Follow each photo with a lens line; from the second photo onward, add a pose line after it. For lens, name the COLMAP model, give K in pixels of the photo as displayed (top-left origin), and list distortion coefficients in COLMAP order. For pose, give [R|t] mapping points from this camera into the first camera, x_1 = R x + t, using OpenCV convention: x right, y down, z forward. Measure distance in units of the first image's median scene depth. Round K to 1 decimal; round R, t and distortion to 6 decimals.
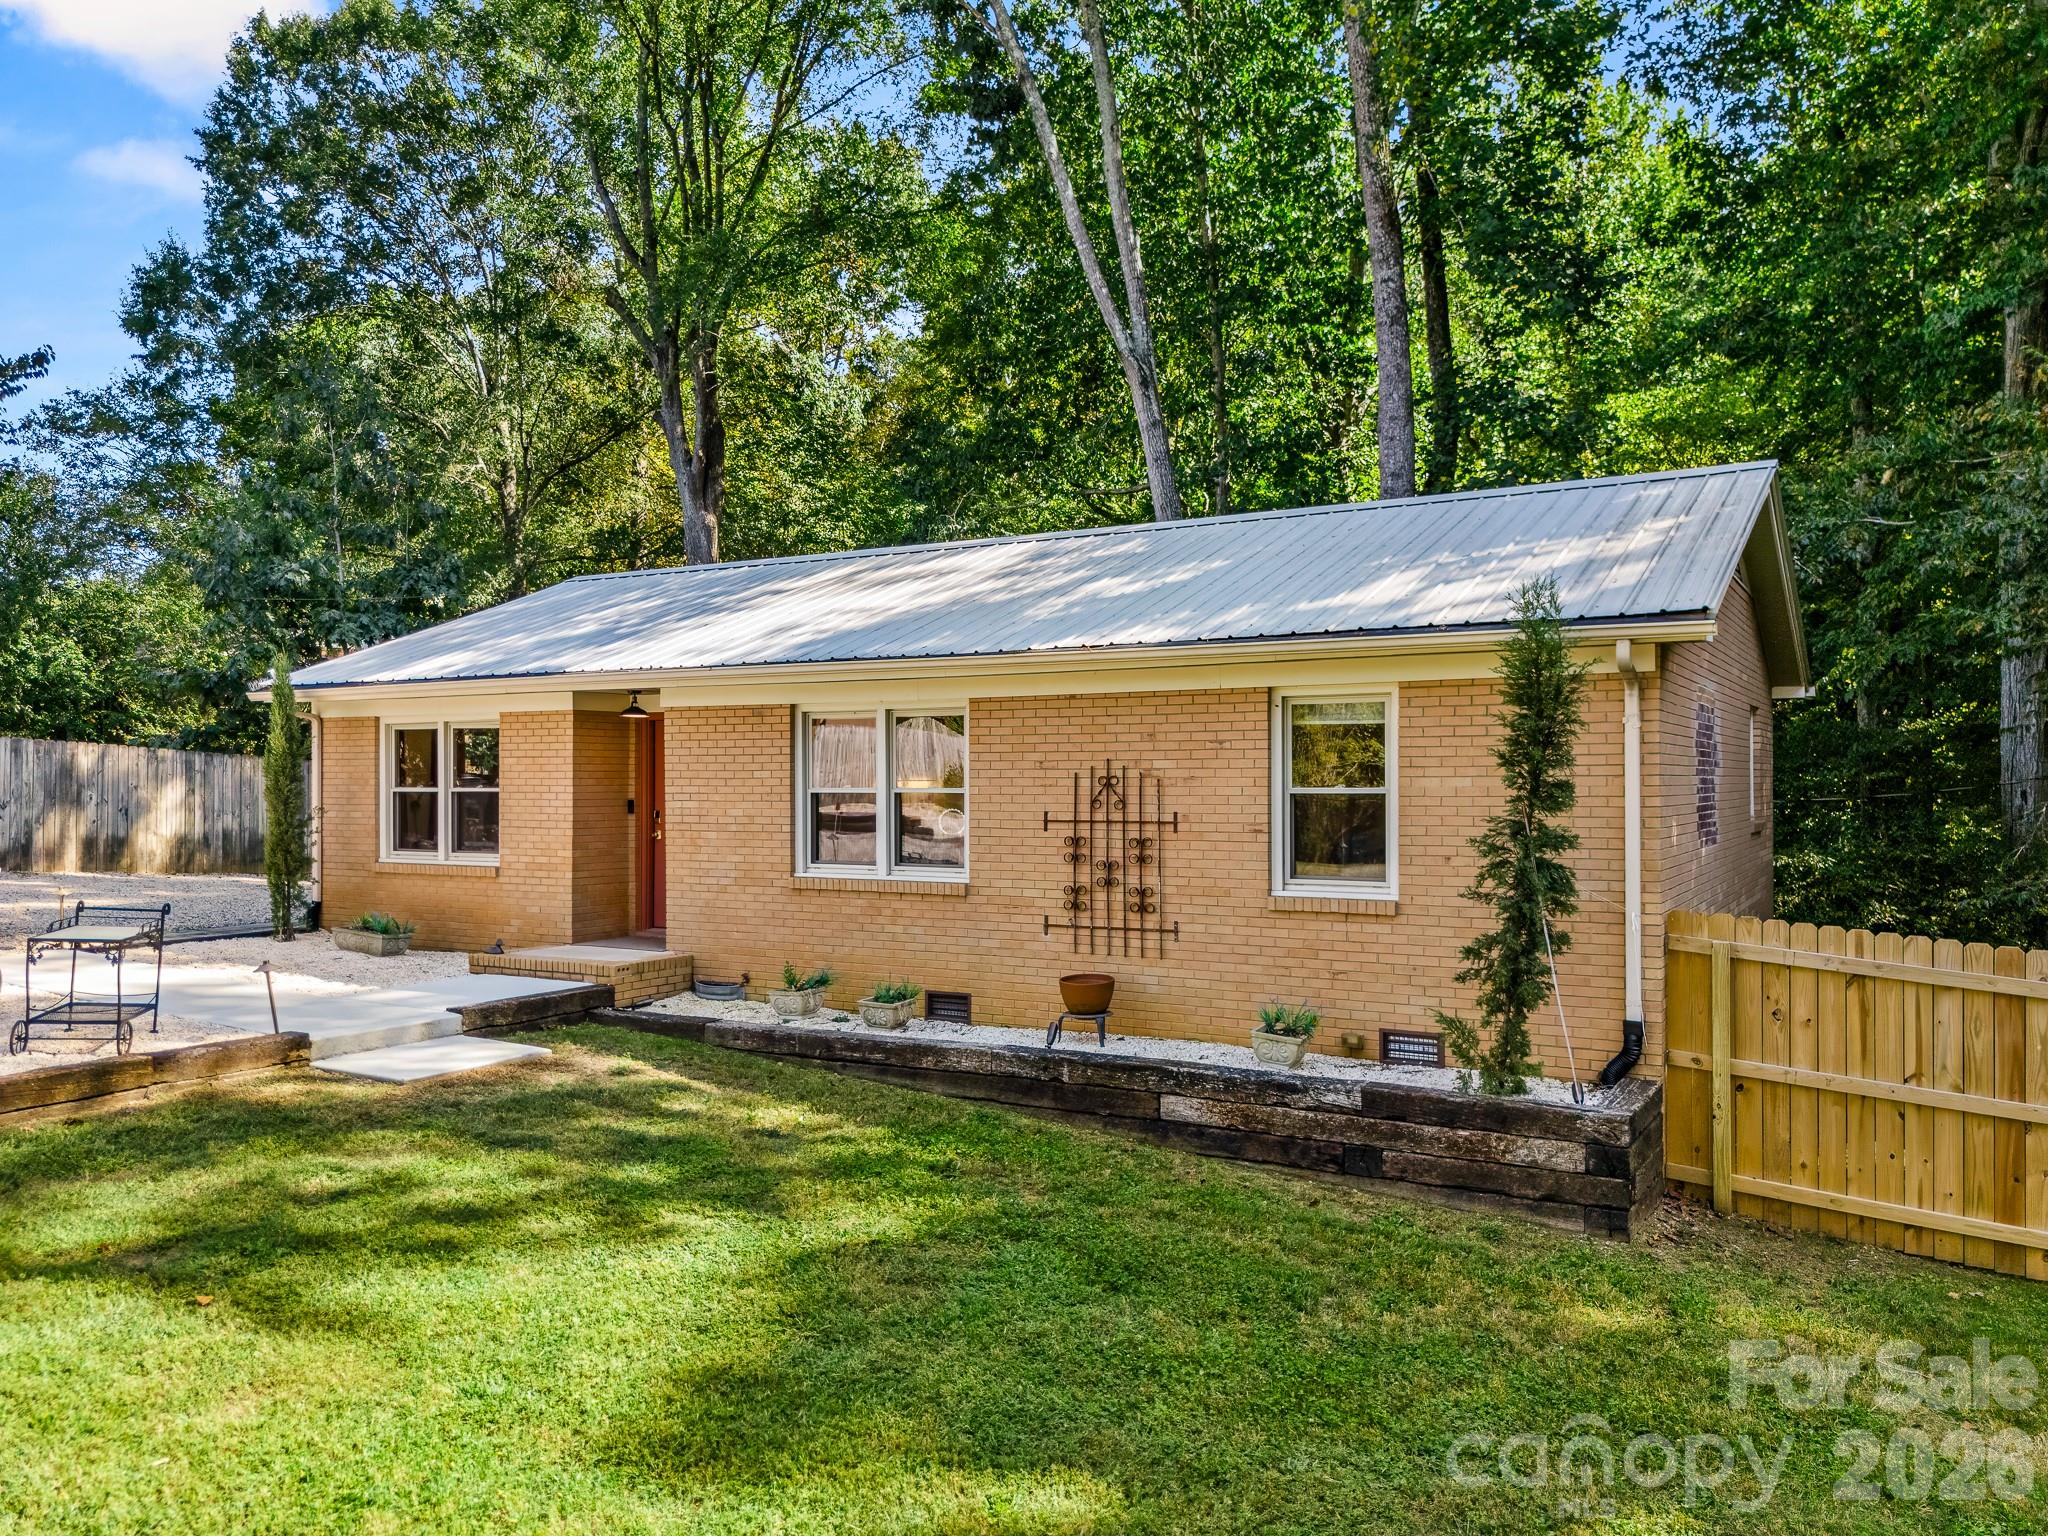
lens RADIAL K [[1455.8, 0, 1024.0], [0, 1455.8, 768.0], [0, 0, 1]] dist [0.000209, -0.000522]
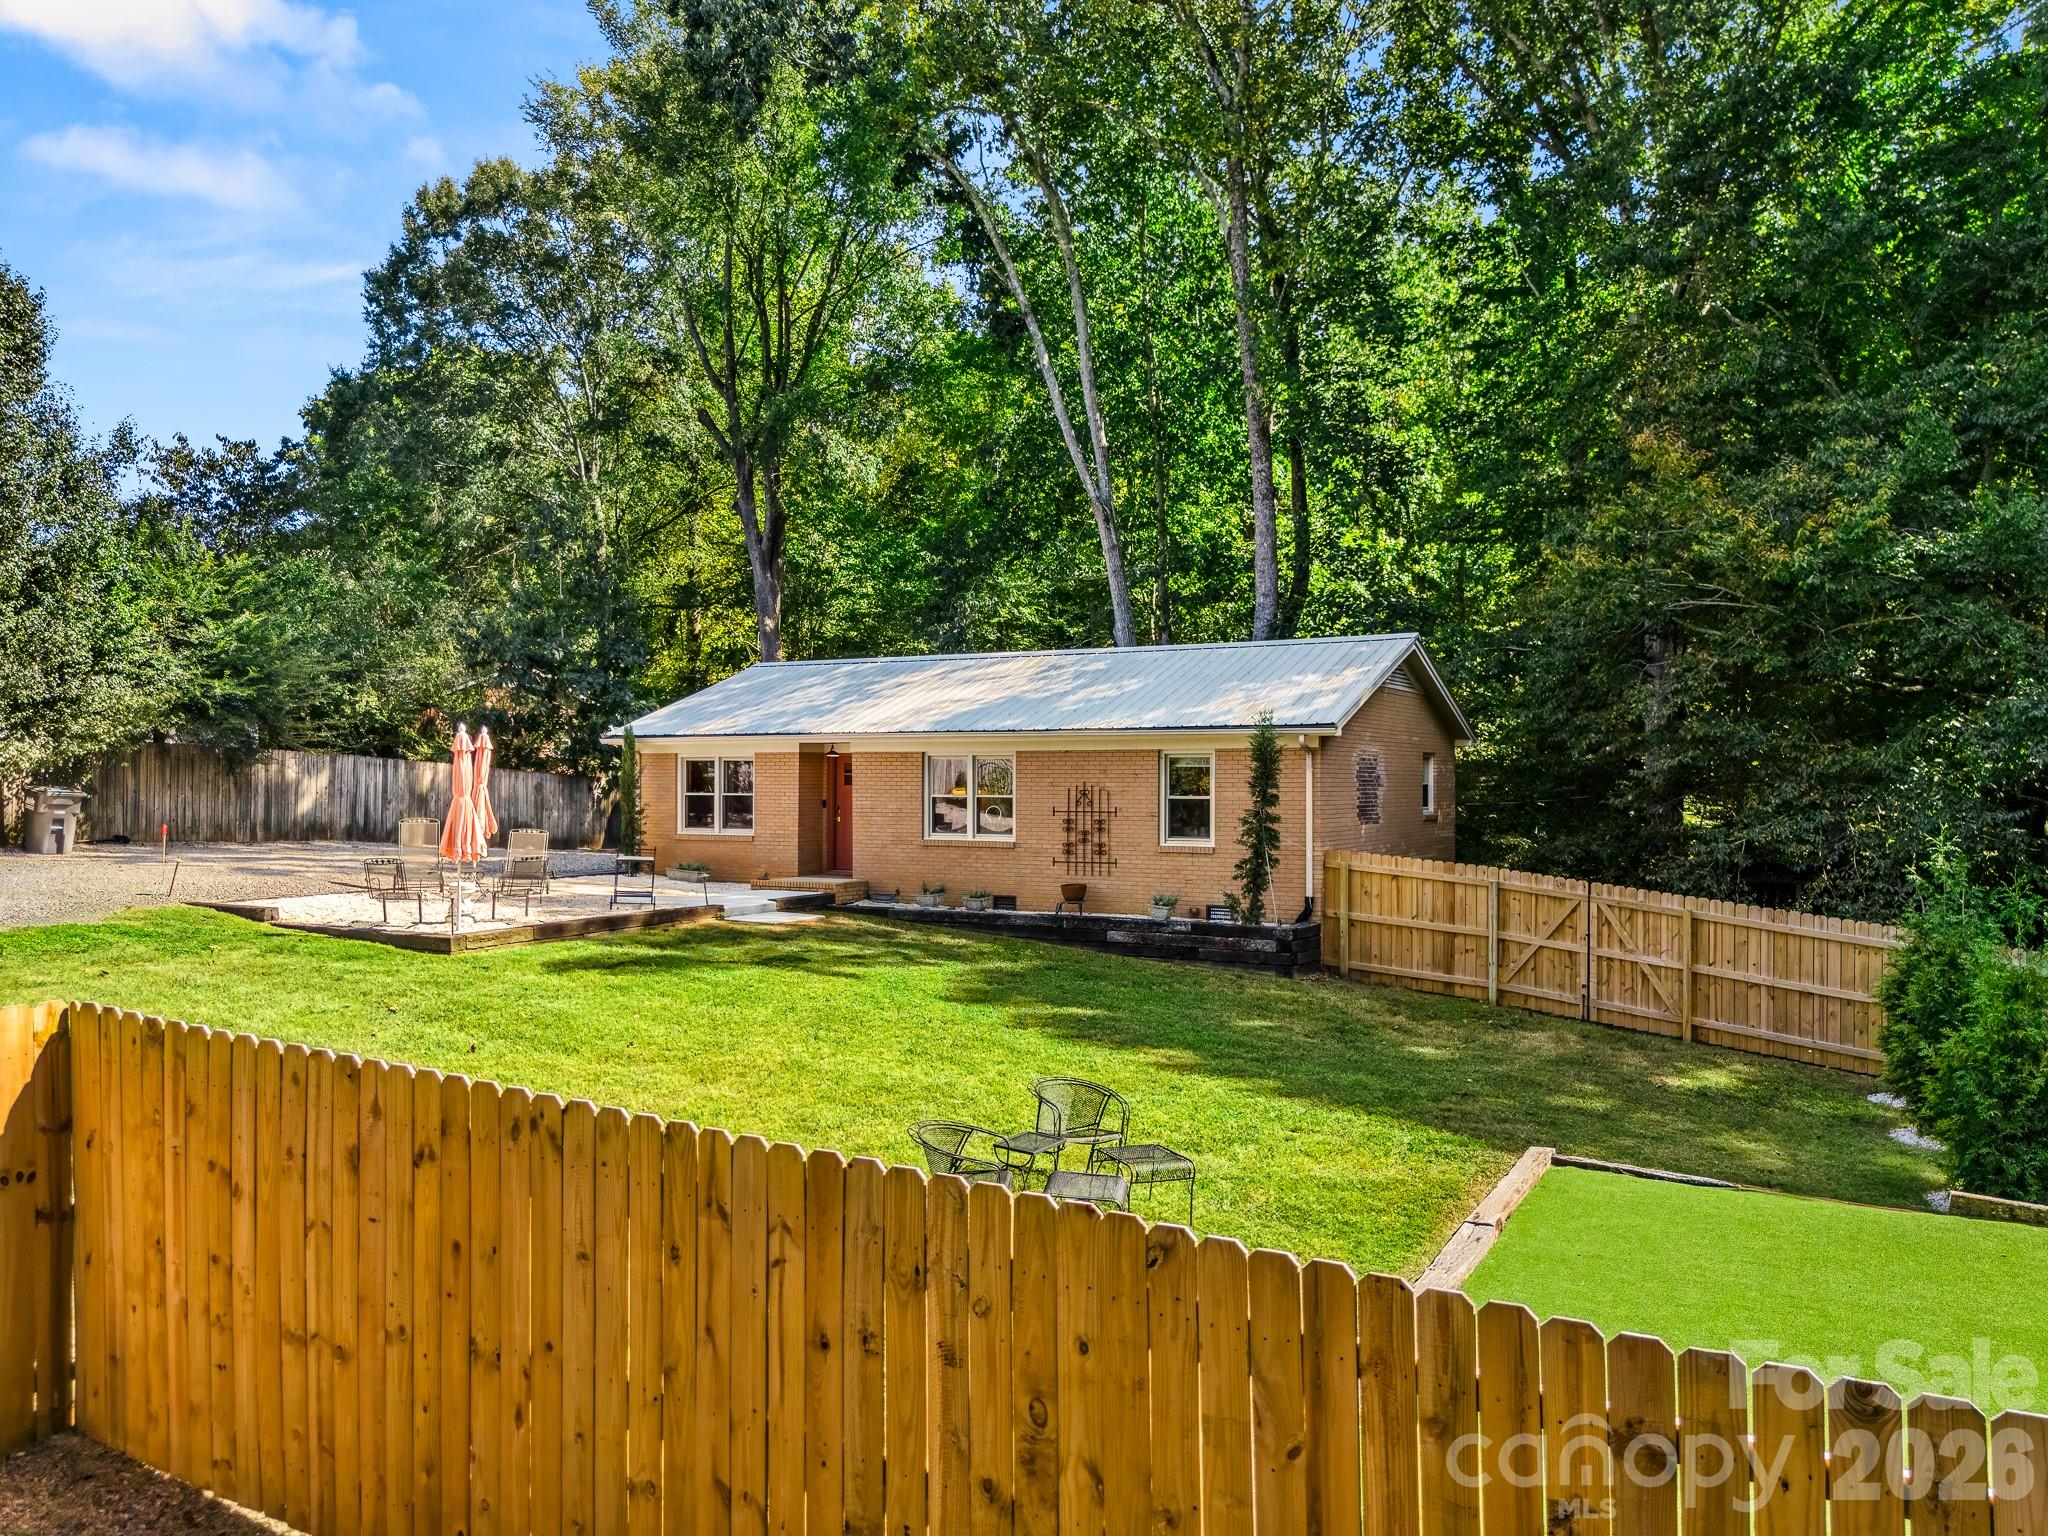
lens RADIAL K [[1455.8, 0, 1024.0], [0, 1455.8, 768.0], [0, 0, 1]] dist [0.000209, -0.000522]
pose [[0.999753, 0.004193, 0.021836, -0.074541], [-0.004195, 0.999991, 0.000049, -0.025503], [-0.021836, -0.000141, 0.999762, -1.090106]]
